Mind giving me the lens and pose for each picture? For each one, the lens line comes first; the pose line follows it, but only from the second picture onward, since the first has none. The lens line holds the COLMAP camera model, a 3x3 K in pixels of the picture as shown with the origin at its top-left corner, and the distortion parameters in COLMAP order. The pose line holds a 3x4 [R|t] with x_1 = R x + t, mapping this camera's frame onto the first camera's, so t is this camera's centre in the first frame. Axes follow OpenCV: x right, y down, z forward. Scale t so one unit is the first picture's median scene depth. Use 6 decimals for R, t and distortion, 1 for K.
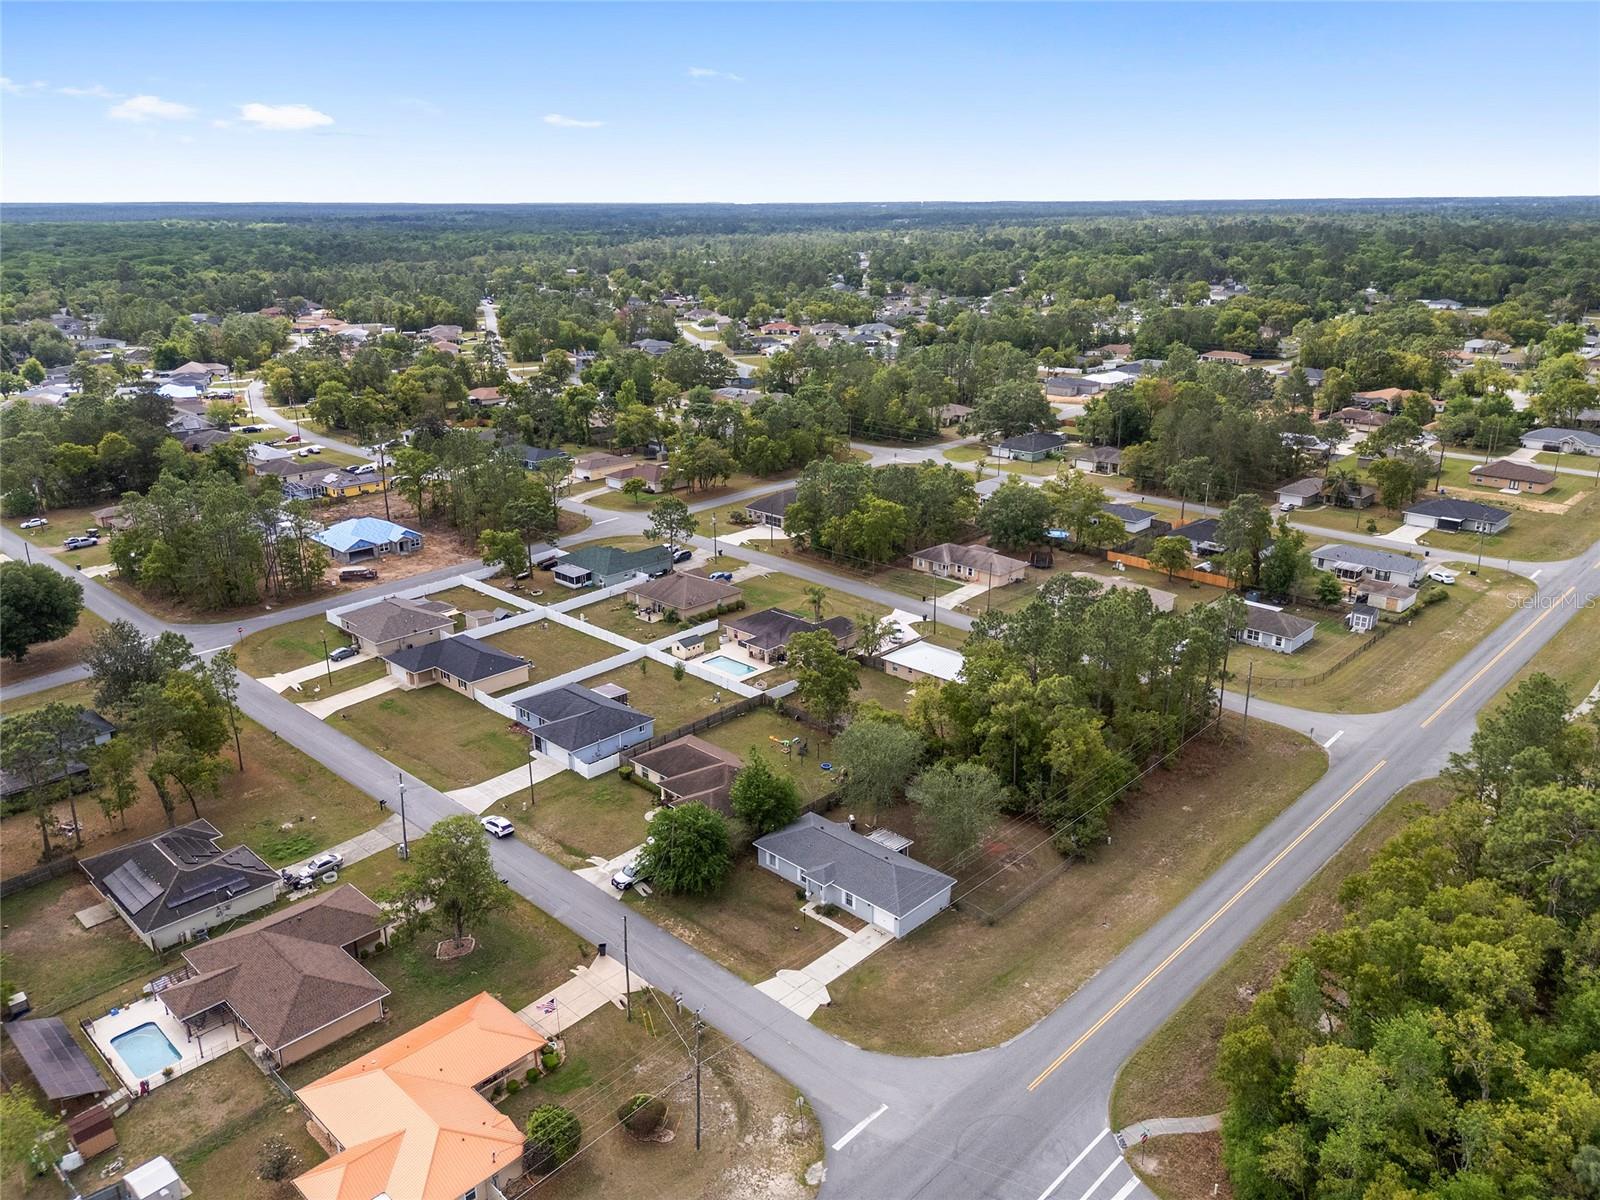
lens RADIAL K [[1172.5, 0, 800.0], [0, 1172.5, 600.0], [0, 0, 1]] dist [0.089029, -0.094055]
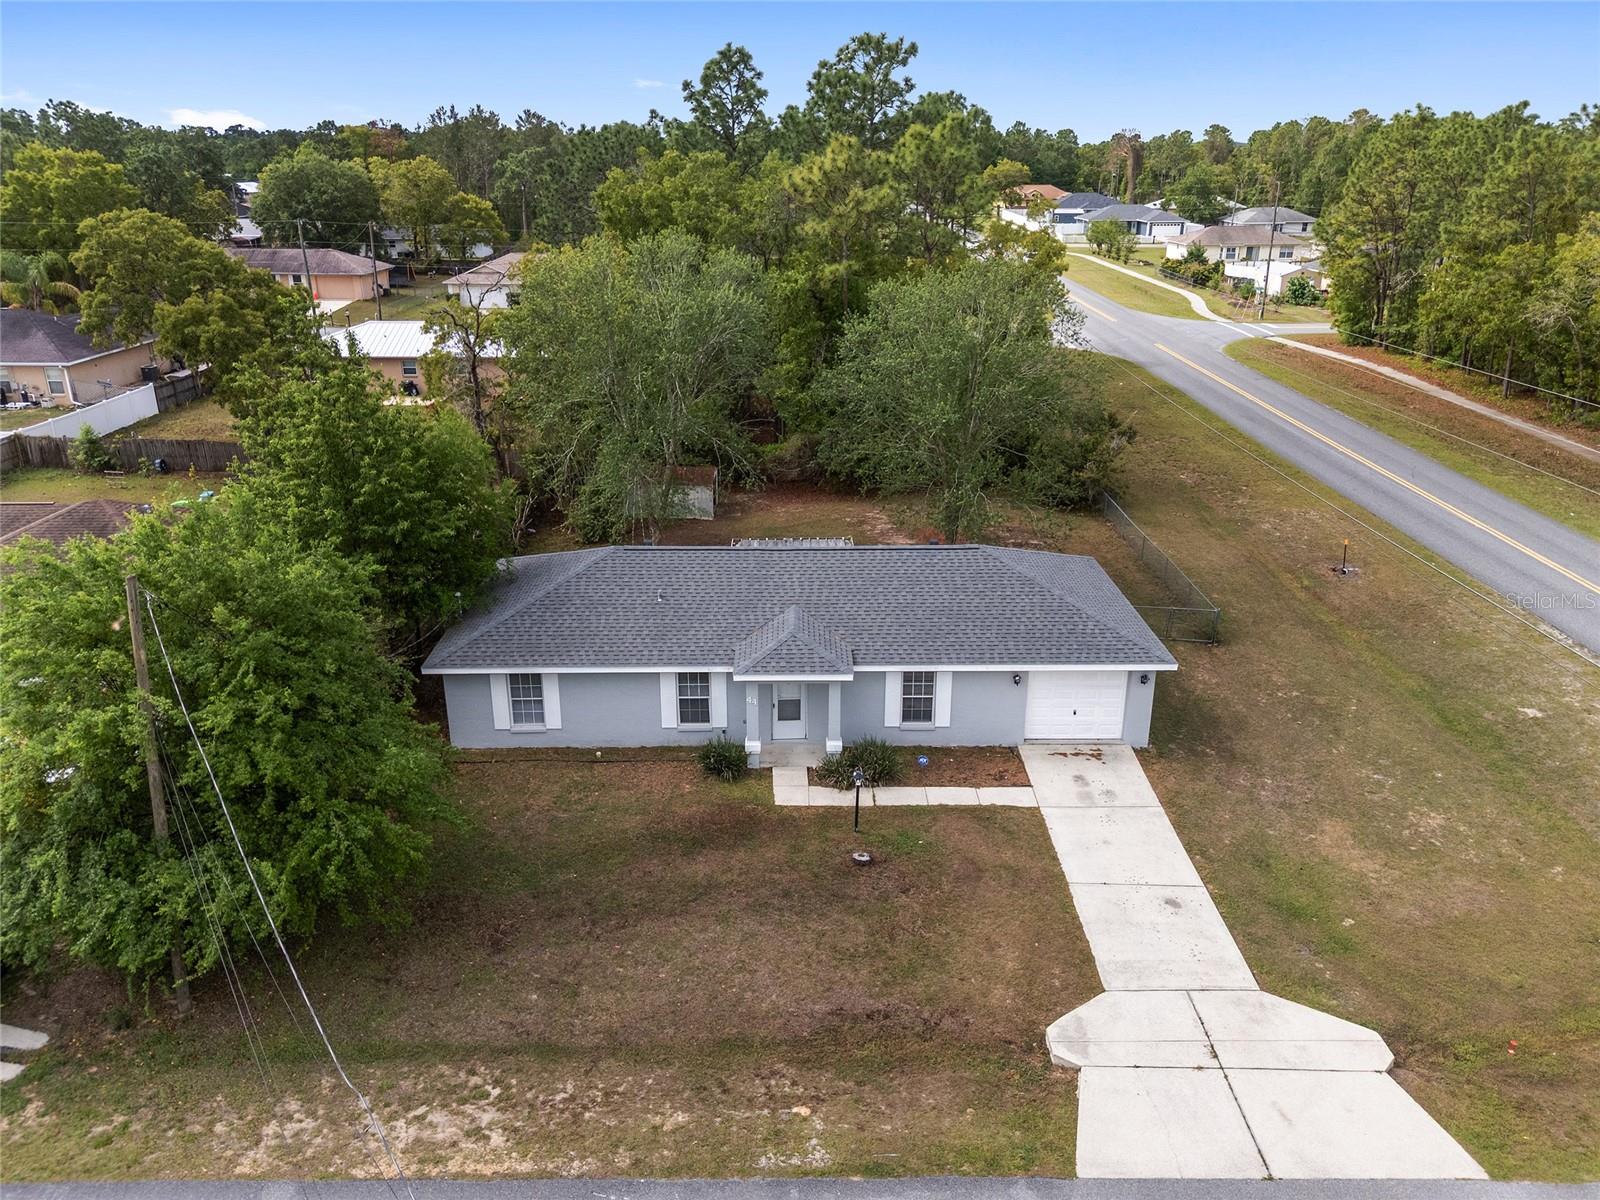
lens RADIAL K [[1175.3, 0, 800.0], [0, 1175.3, 600.0], [0, 0, 1]] dist [0.060183, -0.047020]
pose [[0.717641, -0.240958, 0.653399, -0.120463], [0.220565, 0.968577, 0.114937, 0.153631], [-0.660562, 0.061633, 0.748237, 0.643326]]
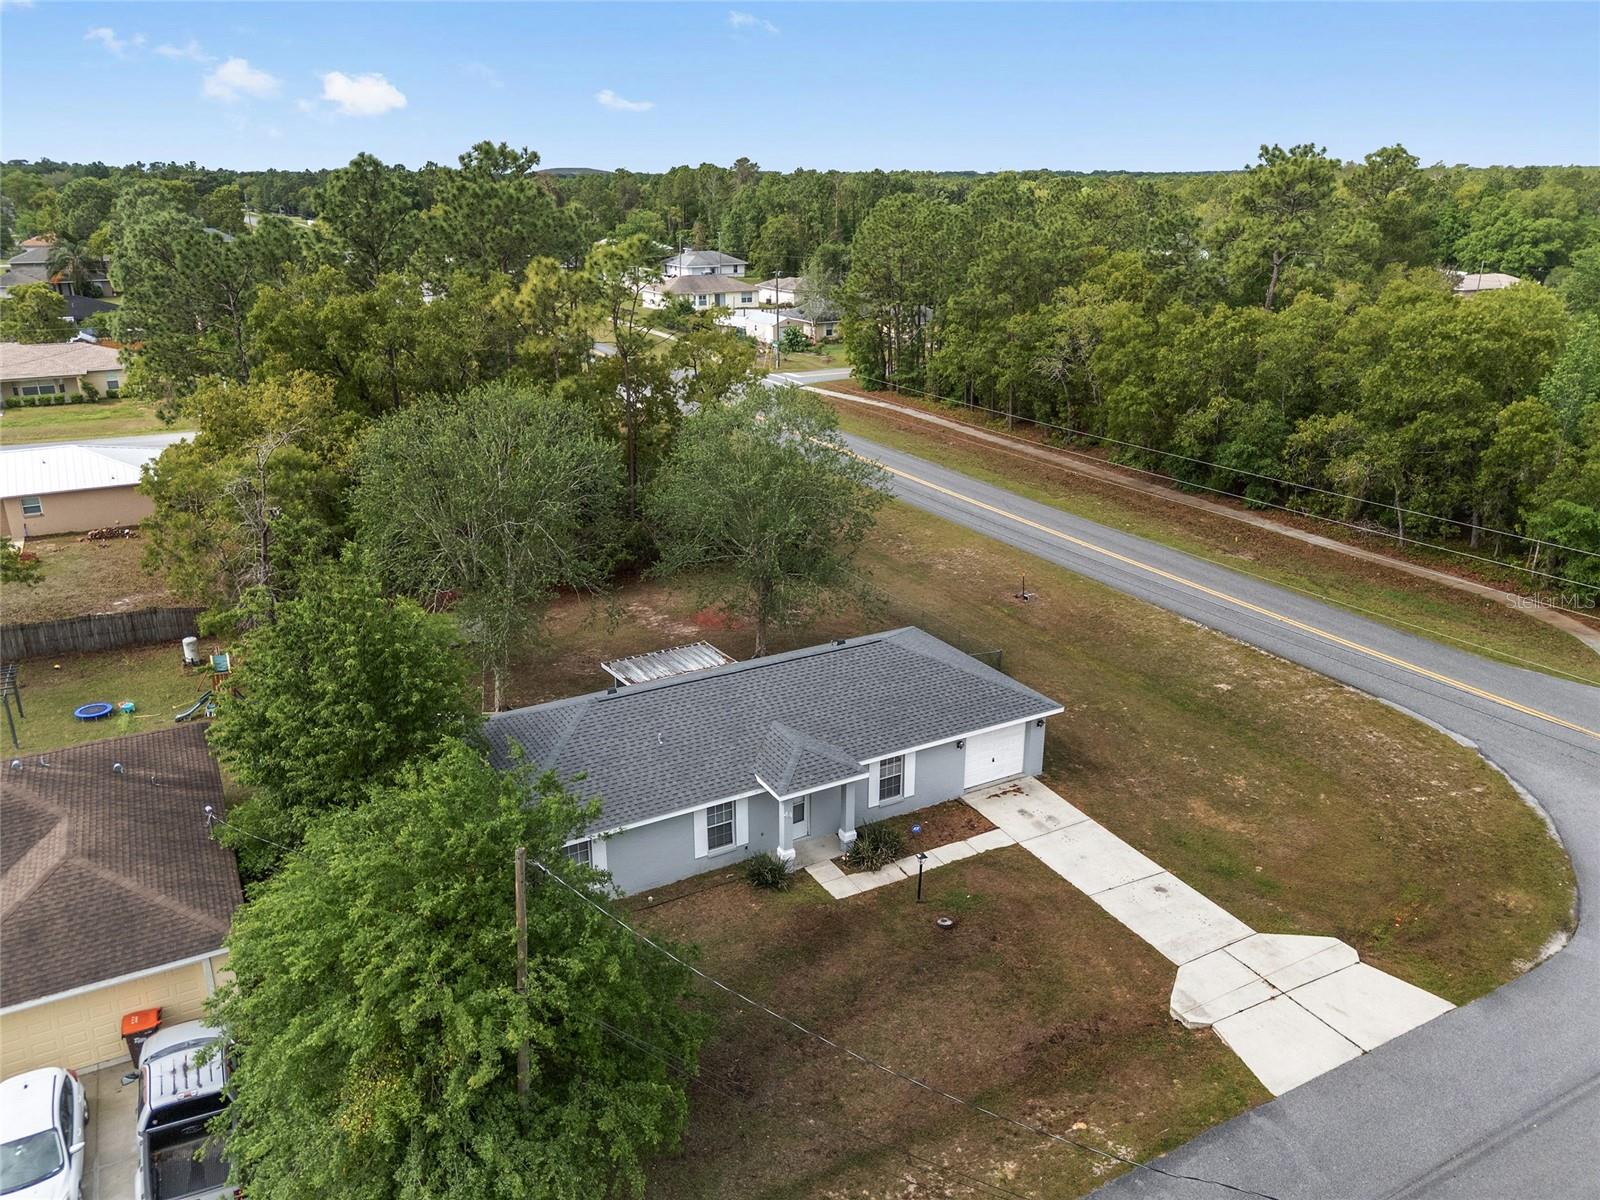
lens RADIAL K [[1172.5, 0, 800.0], [0, 1172.5, 600.0], [0, 0, 1]] dist [0.089029, -0.094055]
pose [[0.298253, -0.316880, 0.900351, -0.193686], [0.306083, 0.925219, 0.224239, 0.100629], [-0.904079, 0.208702, 0.372941, 0.706091]]
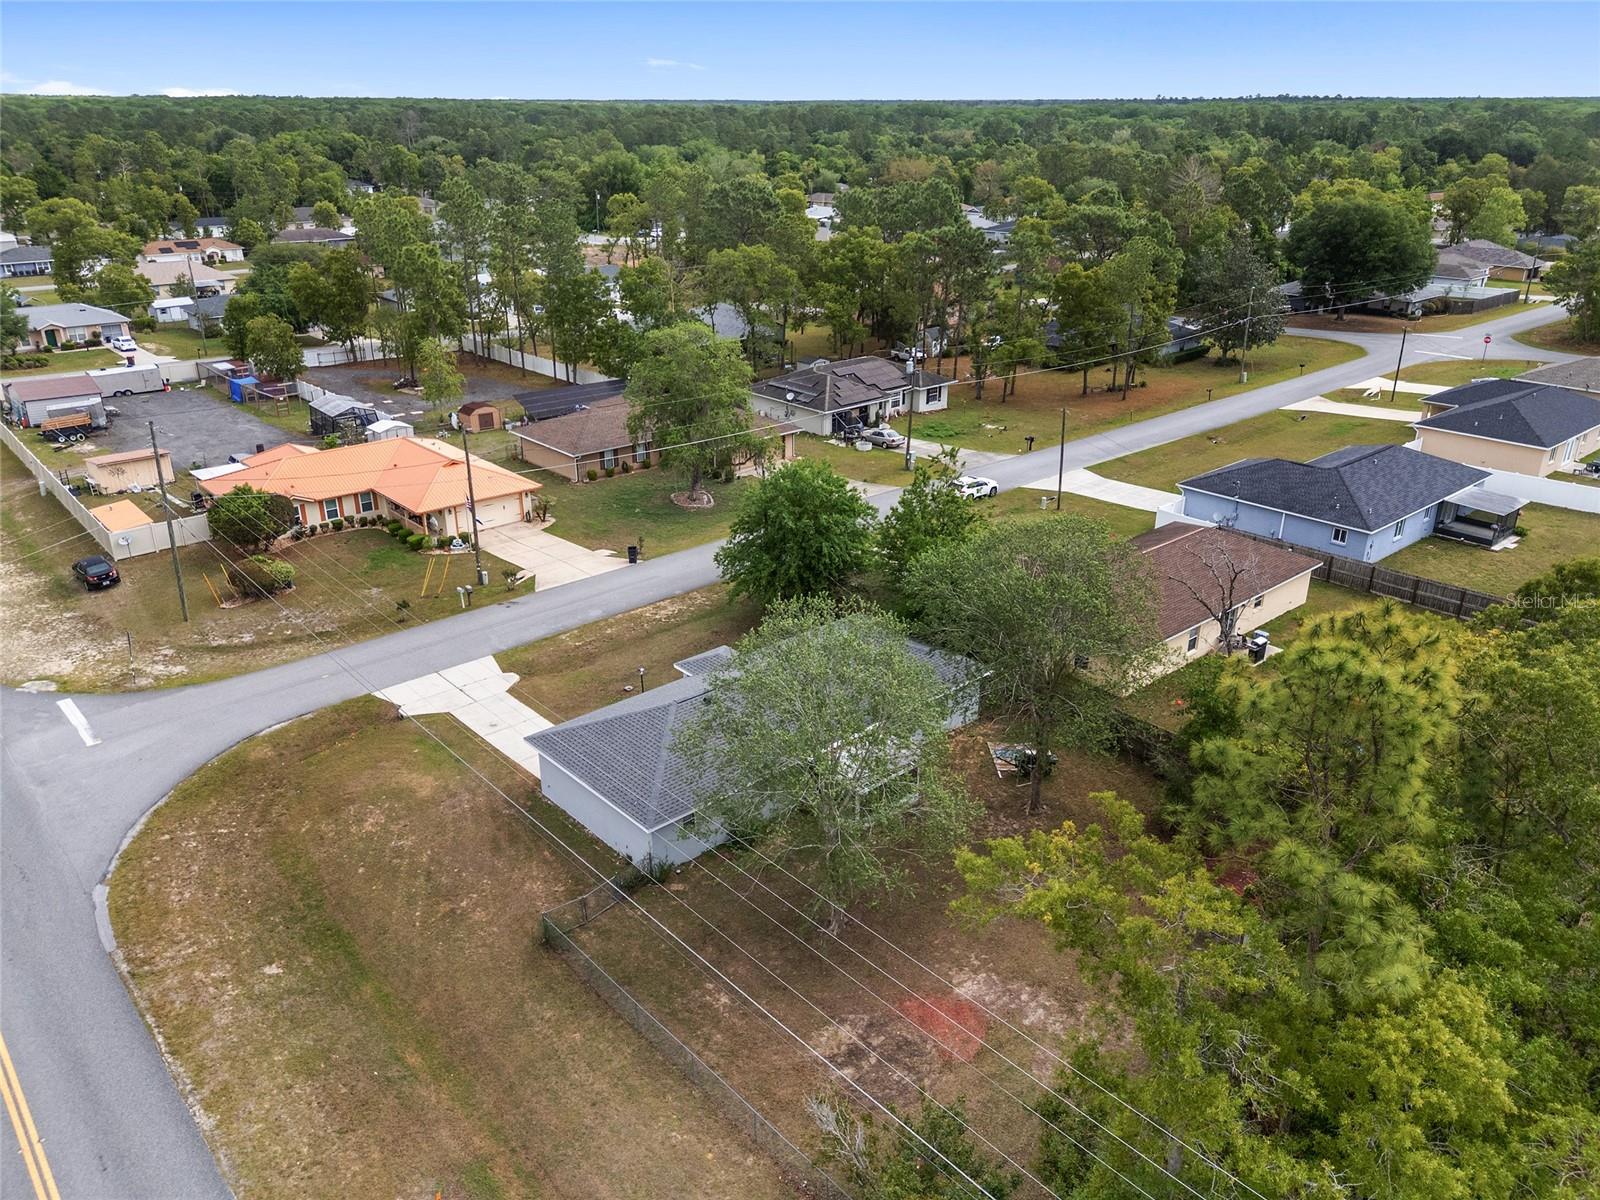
lens RADIAL K [[1172.5, 0, 800.0], [0, 1172.5, 600.0], [0, 0, 1]] dist [0.089029, -0.094055]
pose [[-0.081462, 0.390165, -0.917134, 0.352048], [-0.318506, 0.861750, 0.394894, 0.011536], [0.944414, 0.324282, 0.054070, 0.801829]]
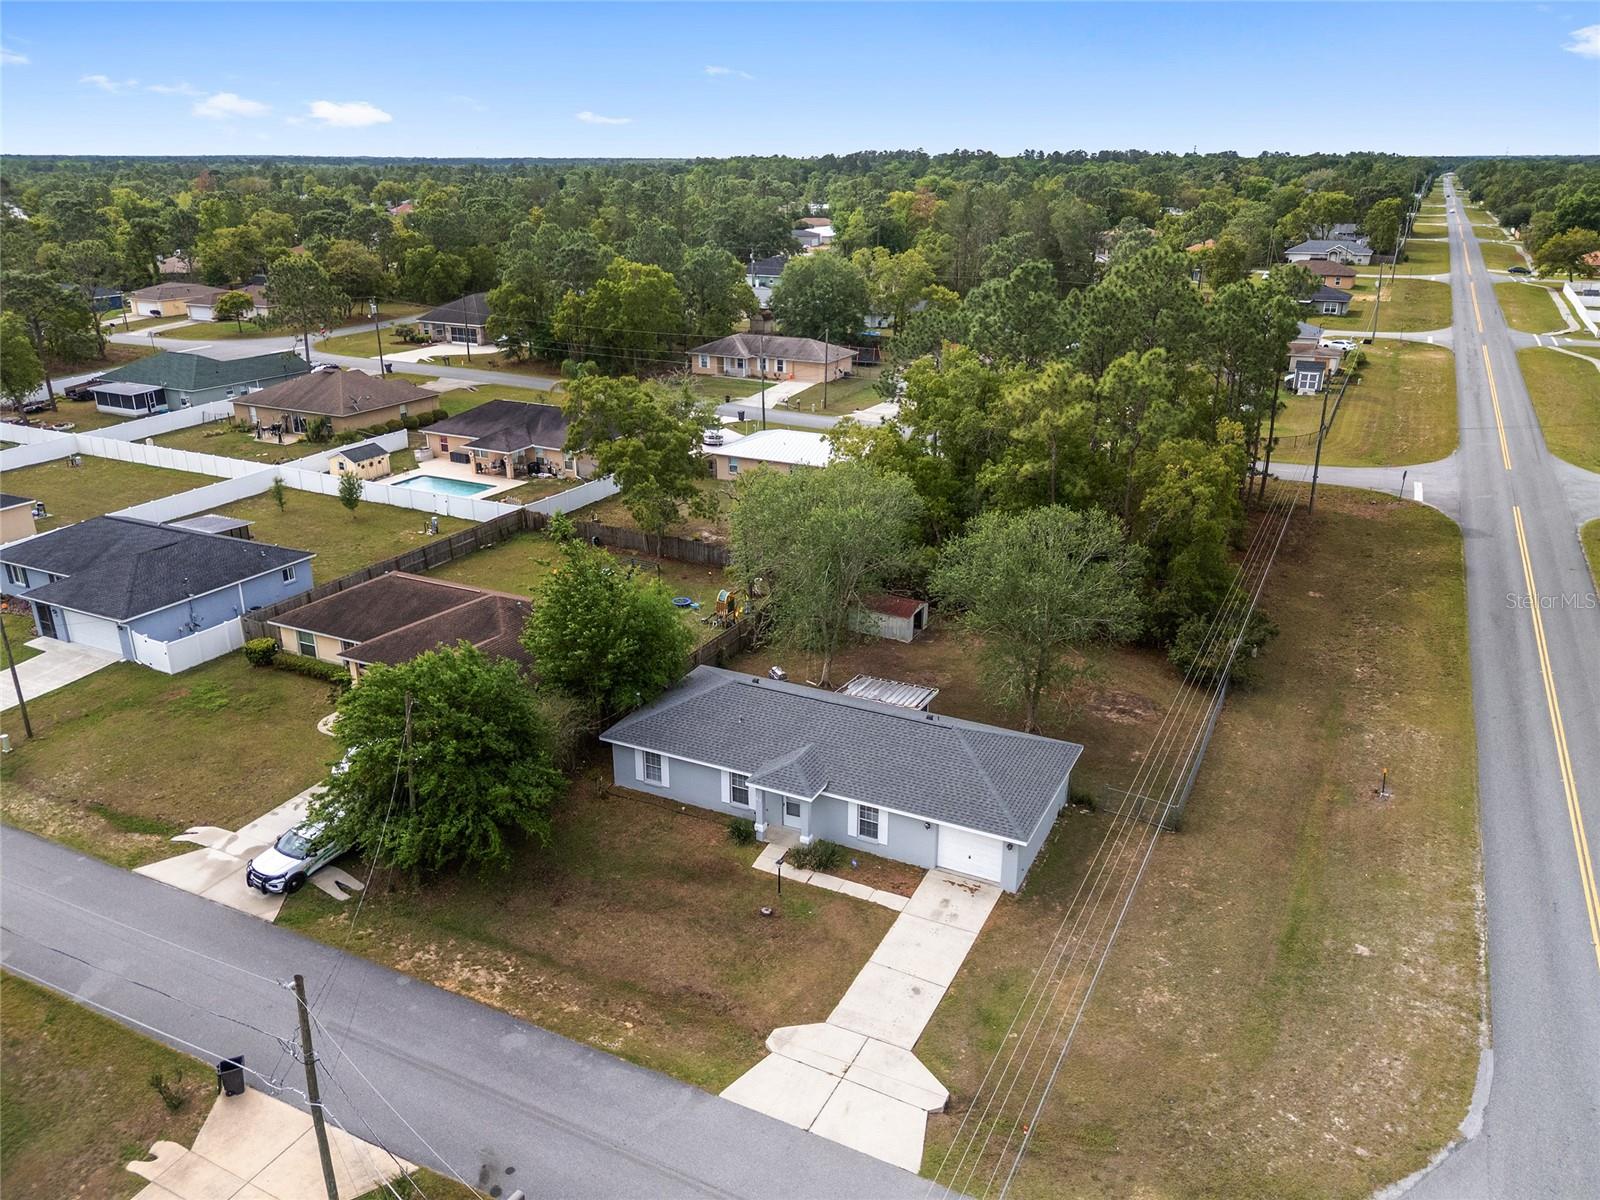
lens RADIAL K [[1172.5, 0, 800.0], [0, 1172.5, 600.0], [0, 0, 1]] dist [0.089029, -0.094055]
pose [[0.955433, -0.097452, 0.278658, -0.072115], [0.089180, 0.995119, 0.042242, 0.122855], [-0.281415, -0.015509, 0.959461, 0.479990]]
